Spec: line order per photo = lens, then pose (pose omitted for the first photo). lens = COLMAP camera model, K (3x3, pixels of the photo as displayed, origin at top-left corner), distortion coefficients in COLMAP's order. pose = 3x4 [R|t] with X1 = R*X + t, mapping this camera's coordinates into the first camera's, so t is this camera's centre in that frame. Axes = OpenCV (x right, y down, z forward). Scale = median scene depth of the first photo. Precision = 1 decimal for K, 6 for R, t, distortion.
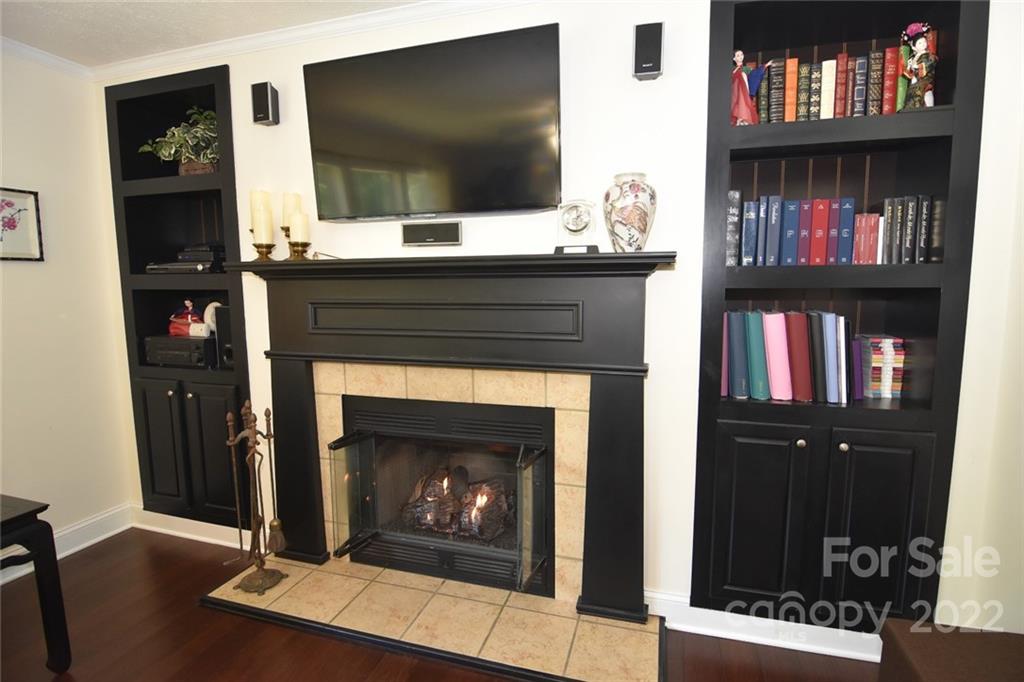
lens RADIAL K [[490.2, 0, 518.0], [0, 490.2, 338.3], [0, 0, 1]] dist [-0.005024, -0.012018]
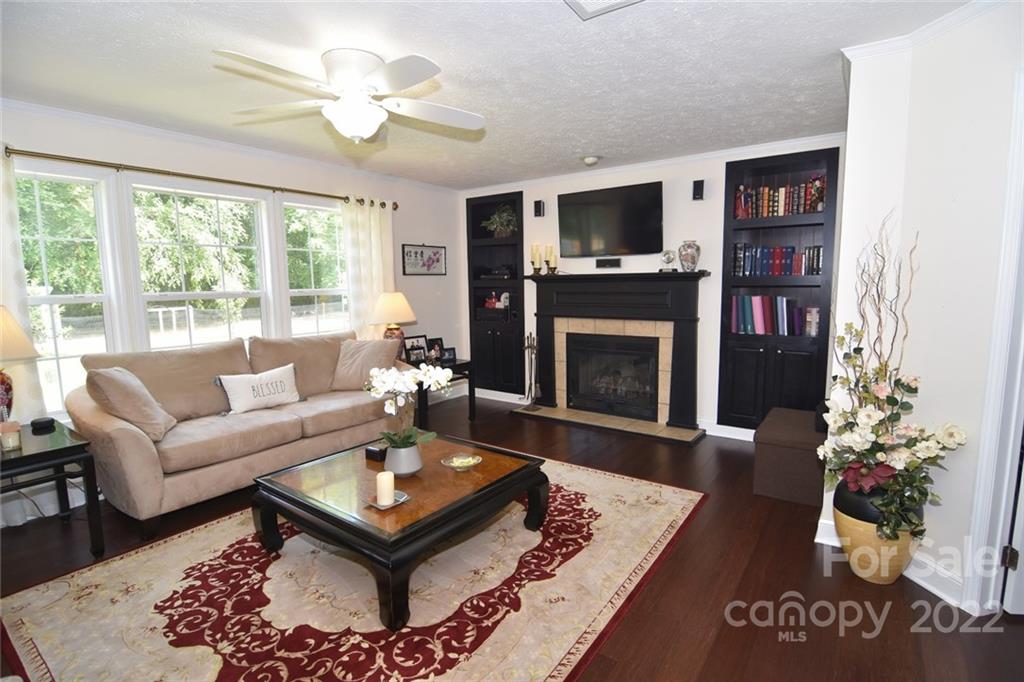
lens RADIAL K [[490.2, 0, 518.0], [0, 490.2, 338.3], [0, 0, 1]] dist [-0.005024, -0.012018]
pose [[0.946597, 0.029945, -0.321024, 0.183155], [-0.026867, 0.999541, 0.014013, 0.129408], [0.321297, -0.004640, 0.946967, -1.395063]]
